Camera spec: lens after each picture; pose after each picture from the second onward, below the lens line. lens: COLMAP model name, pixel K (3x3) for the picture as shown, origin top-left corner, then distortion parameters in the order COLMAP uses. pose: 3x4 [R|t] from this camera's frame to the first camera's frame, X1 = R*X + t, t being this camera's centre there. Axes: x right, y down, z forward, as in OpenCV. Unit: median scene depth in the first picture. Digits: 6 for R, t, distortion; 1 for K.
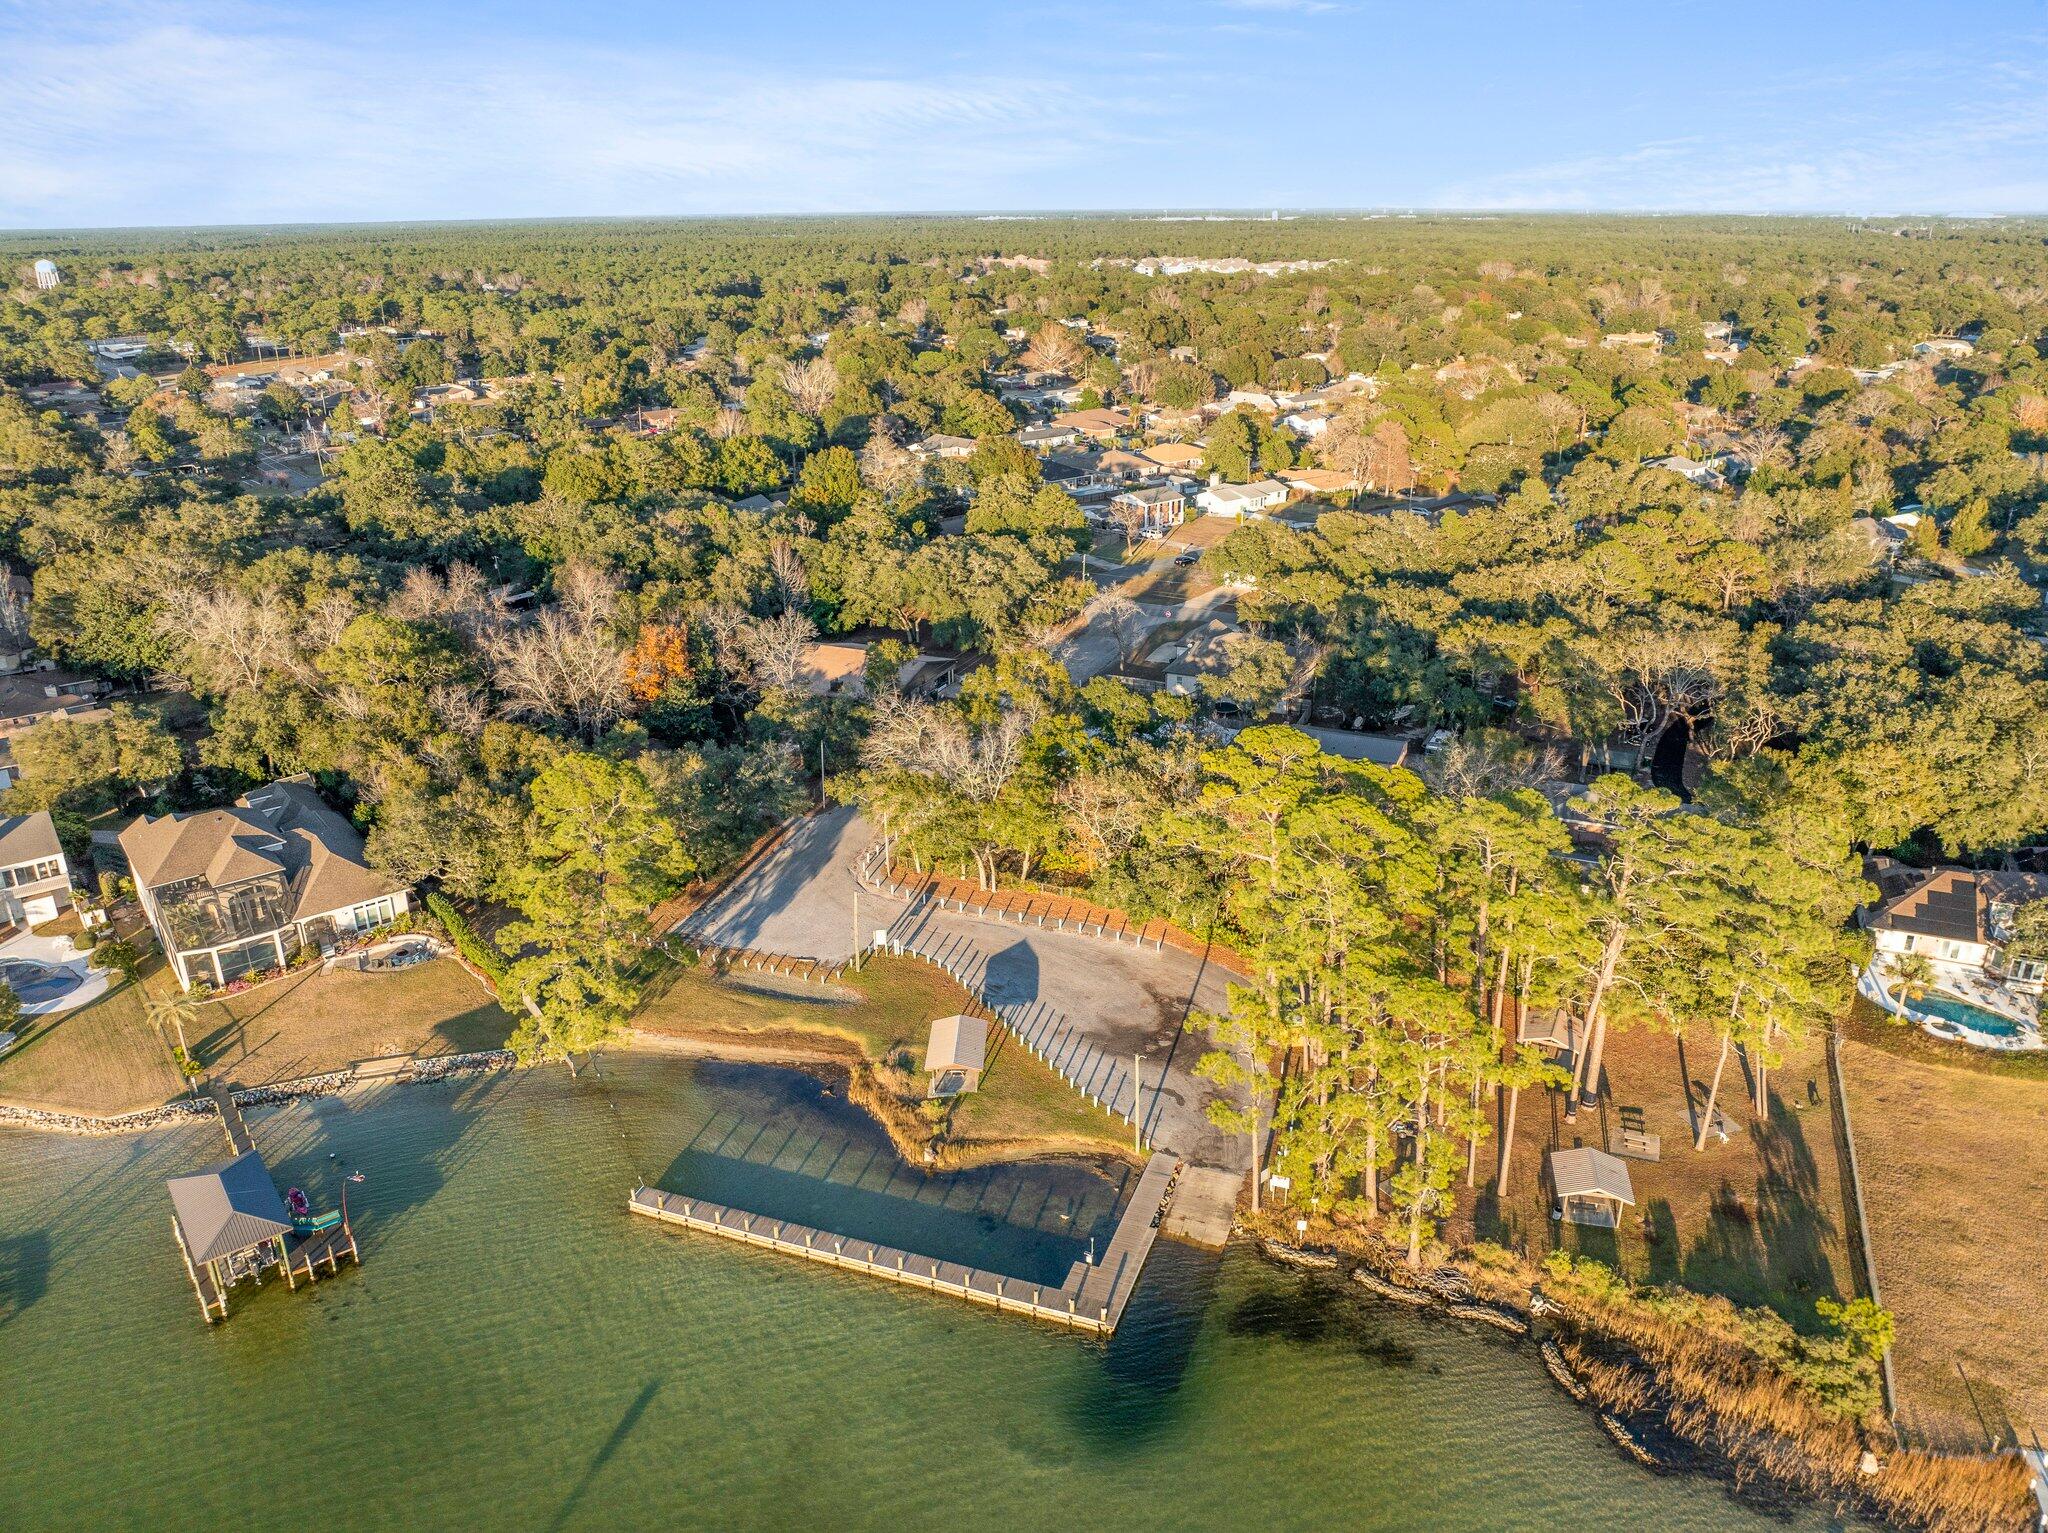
lens RADIAL K [[1441.7, 0, 1007.5], [0, 1441.7, 771.4], [0, 0, 1]] dist [-0.016872, -0.008043]
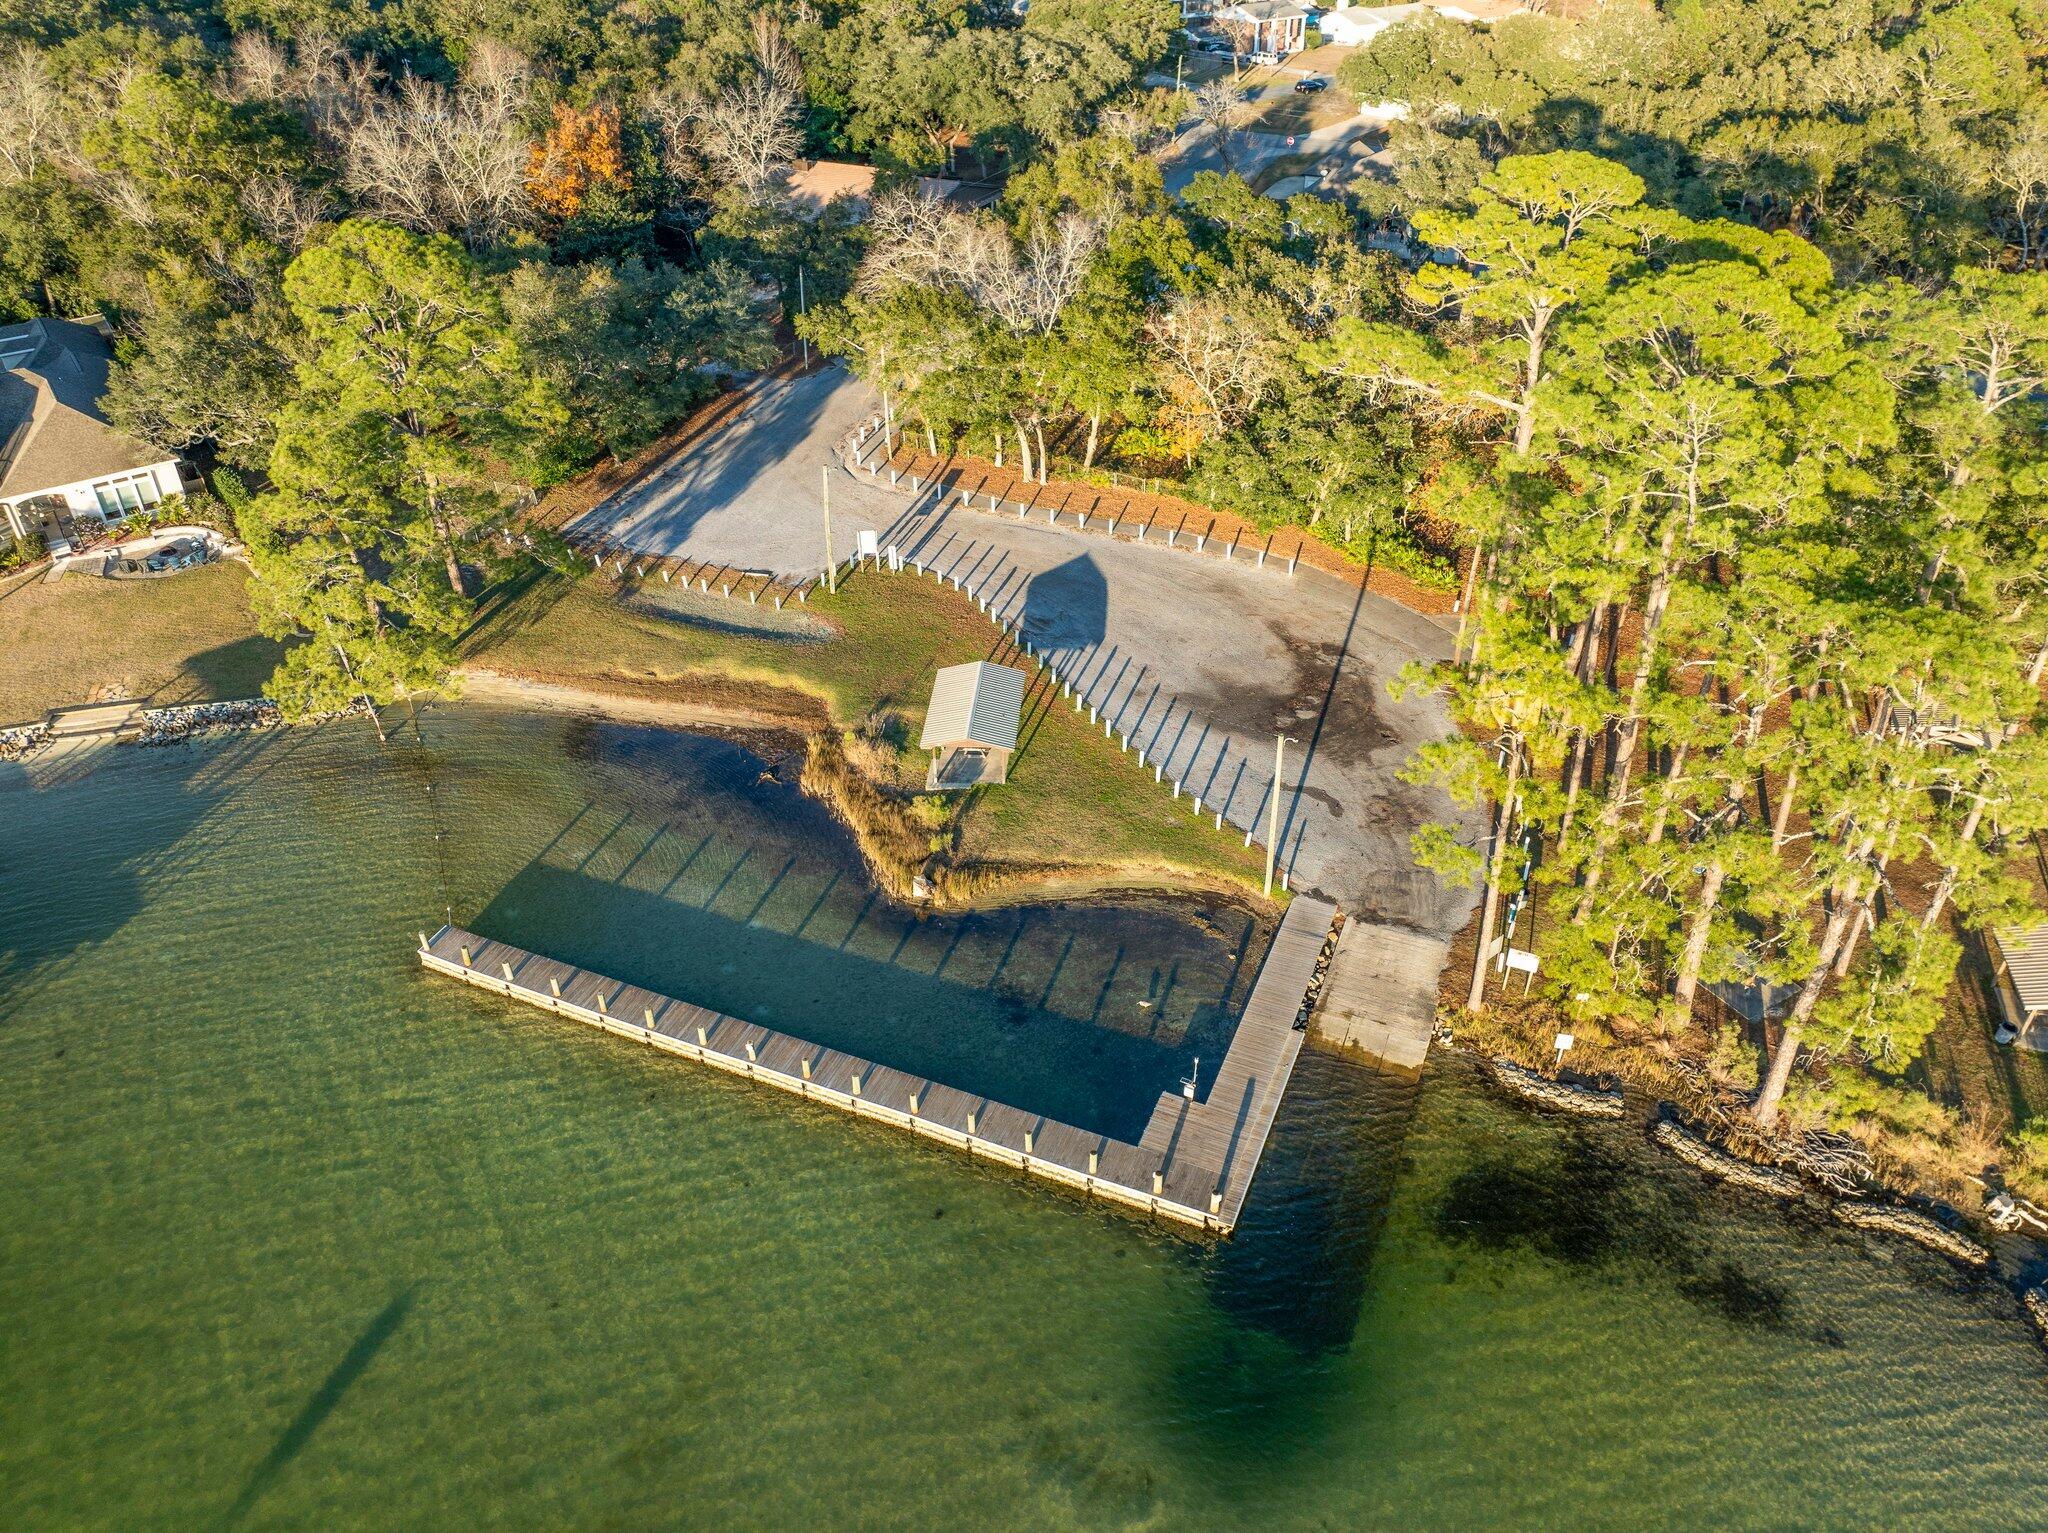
lens RADIAL K [[1426.8, 0, 1015.5], [0, 1426.8, 772.3], [0, 0, 1]] dist [-0.041078, -0.006747]
pose [[0.999150, 0.029627, -0.028679, 0.000800], [-0.022017, 0.971396, 0.236444, 0.064031], [0.034864, -0.235611, 0.971222, 0.357853]]
